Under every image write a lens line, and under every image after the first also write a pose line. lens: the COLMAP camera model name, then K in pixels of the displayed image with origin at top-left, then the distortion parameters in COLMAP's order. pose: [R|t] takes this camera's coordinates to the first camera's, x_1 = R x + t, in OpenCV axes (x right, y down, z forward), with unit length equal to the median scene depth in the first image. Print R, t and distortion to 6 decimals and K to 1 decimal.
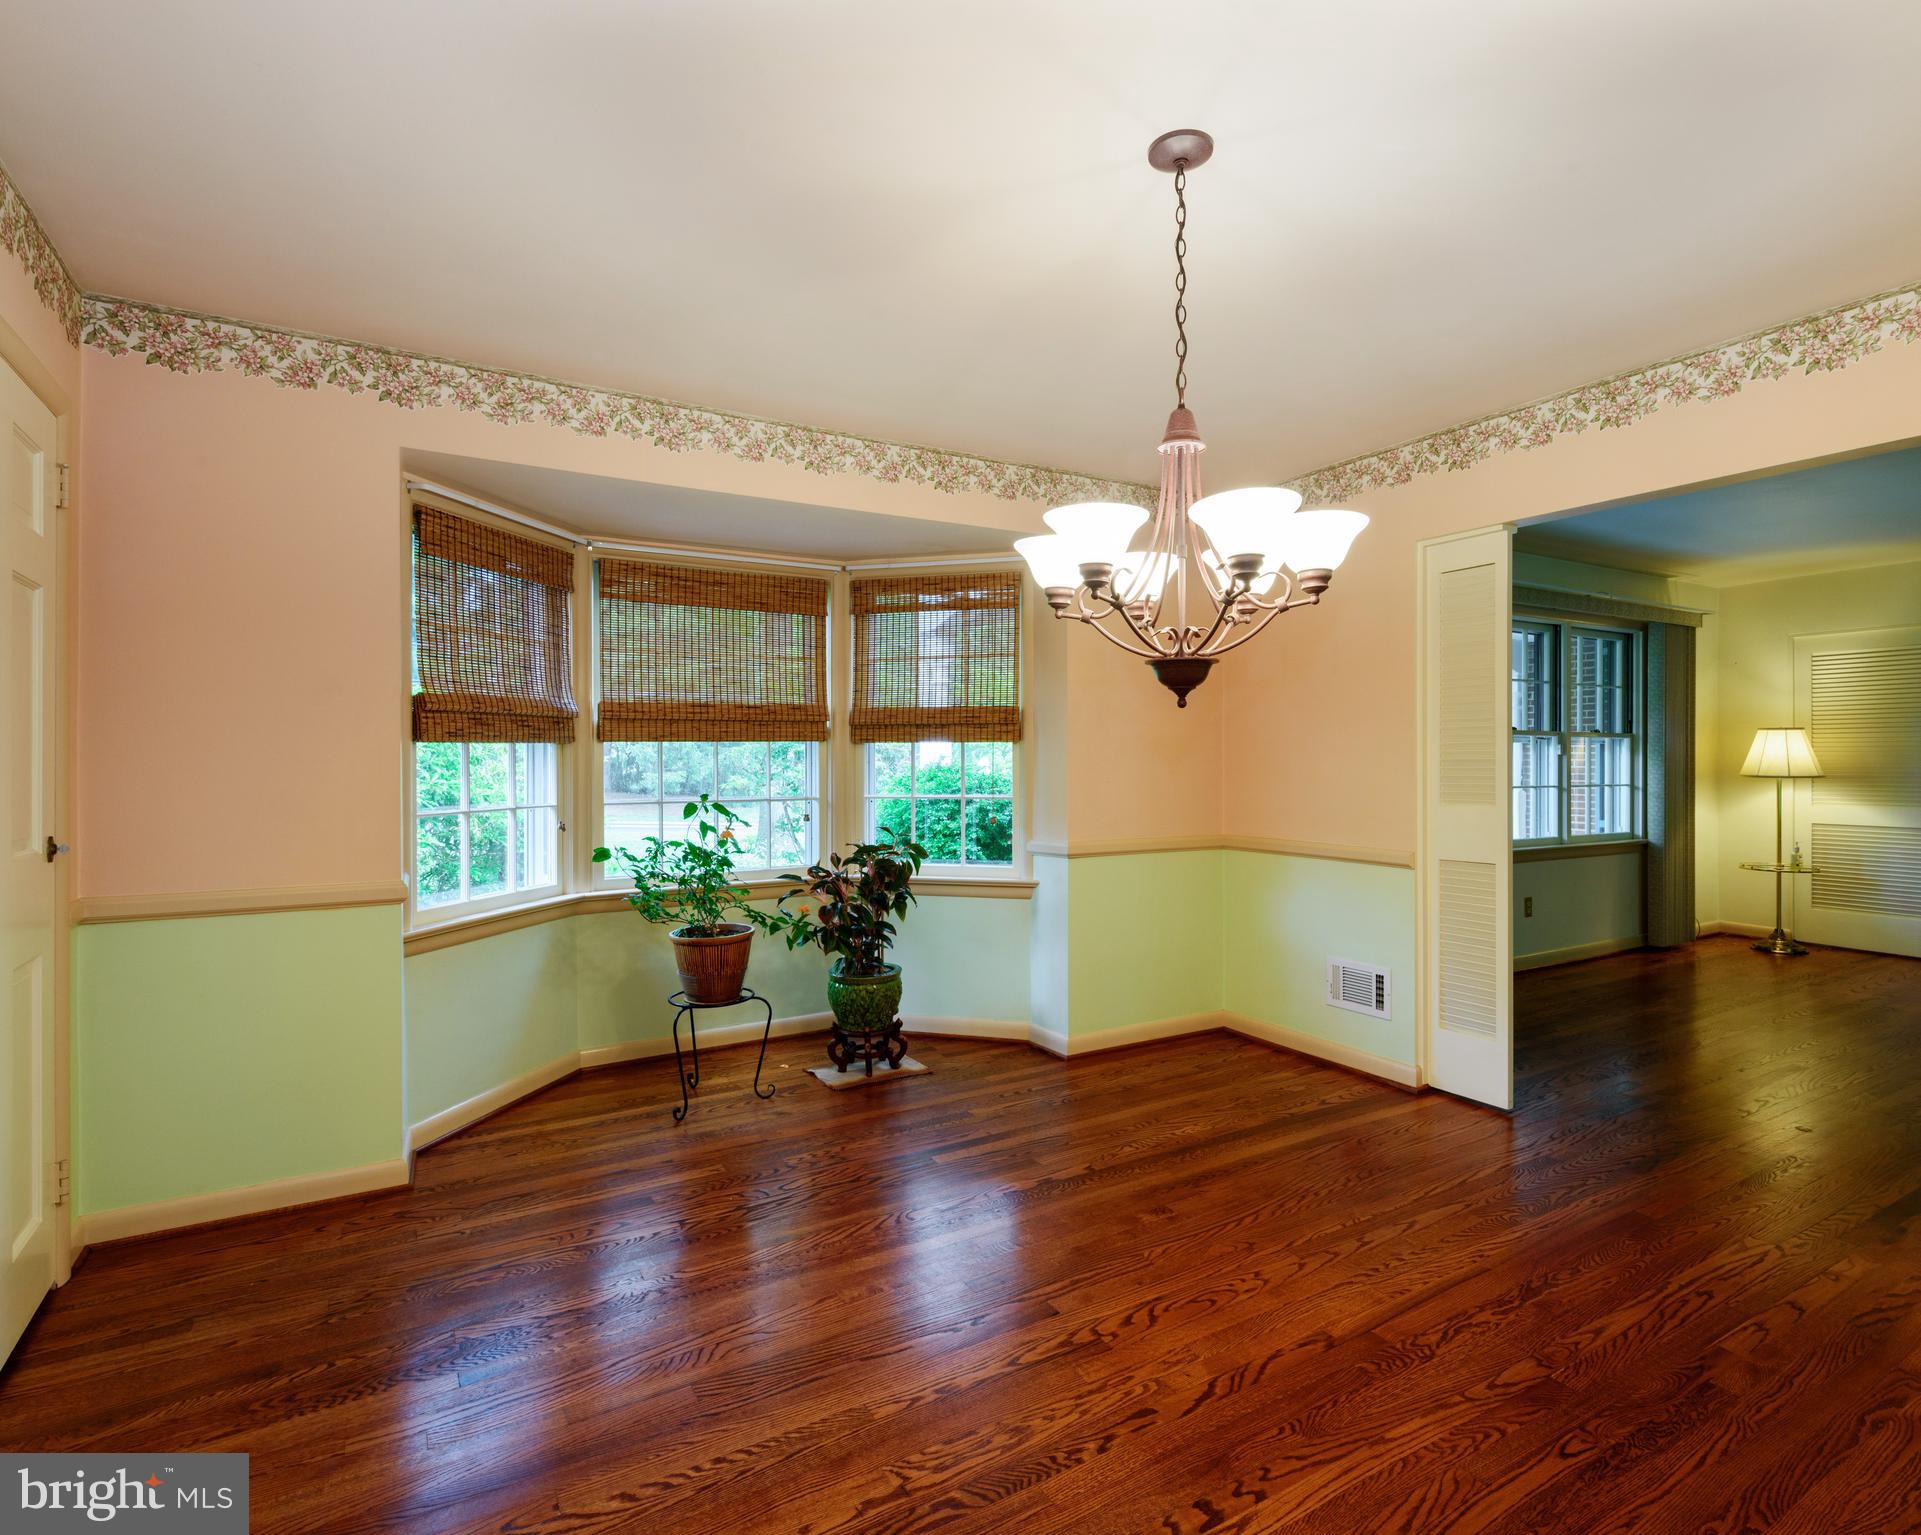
lens RADIAL K [[1001.9, 0, 967.0], [0, 1001.9, 761.0], [0, 0, 1]] dist [0.001102, 0.000782]
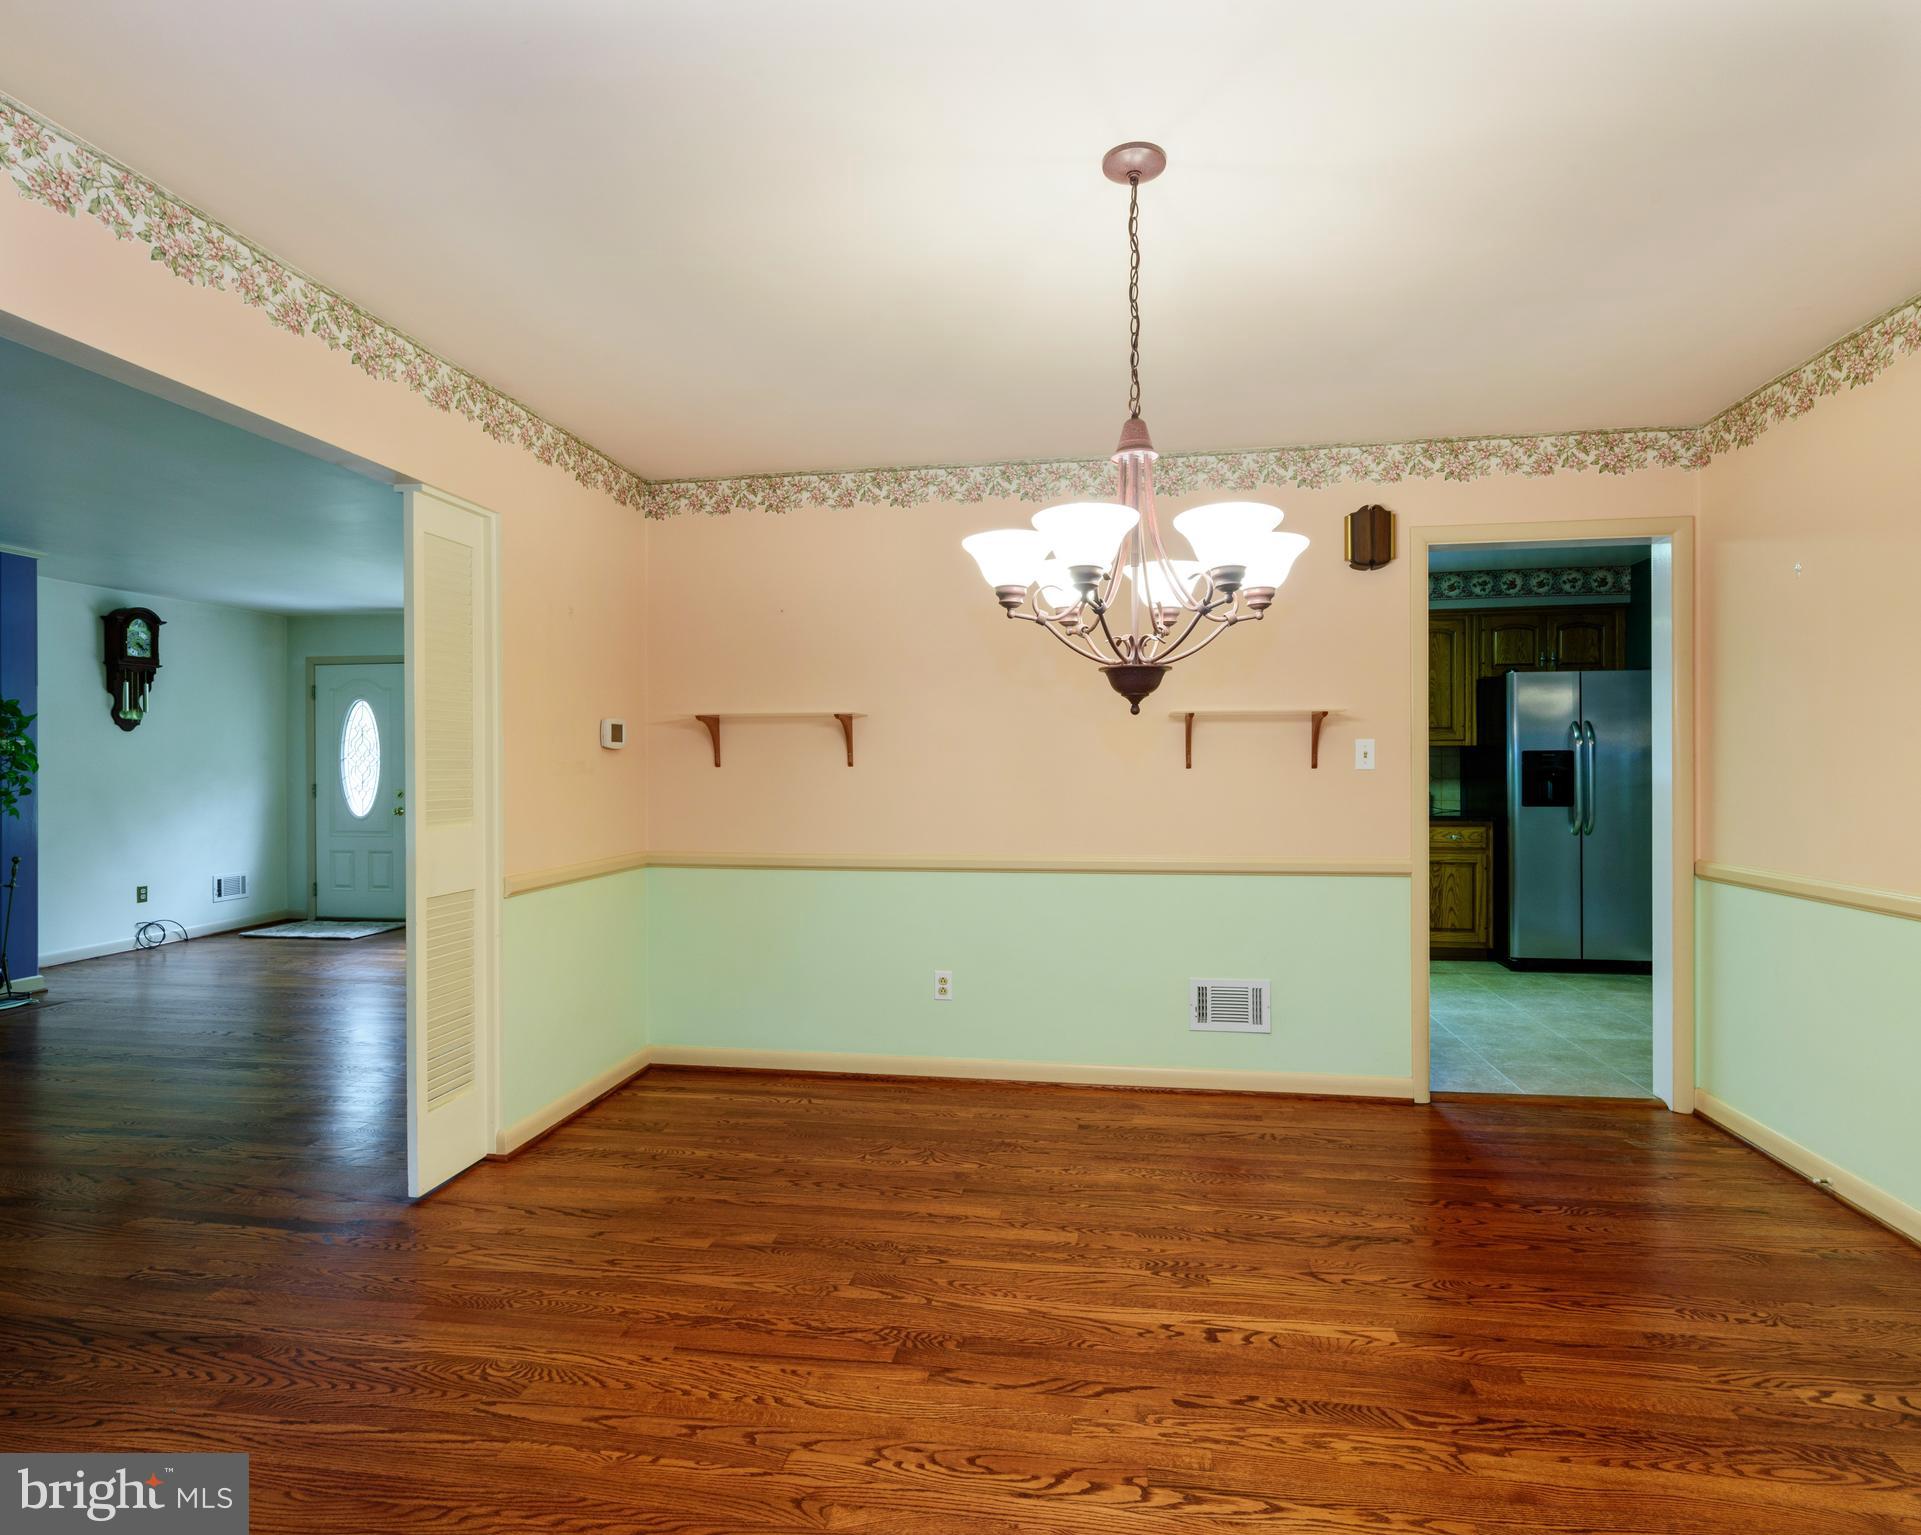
lens RADIAL K [[1001.9, 0, 972.7], [0, 1001.9, 767.9], [0, 0, 1]] dist [0.001102, 0.000782]
pose [[-0.778480, 0.003255, 0.627661, -0.293103], [0.007426, 0.999964, 0.004024, -0.004527], [-0.627625, 0.007794, -0.778477, 1.895164]]
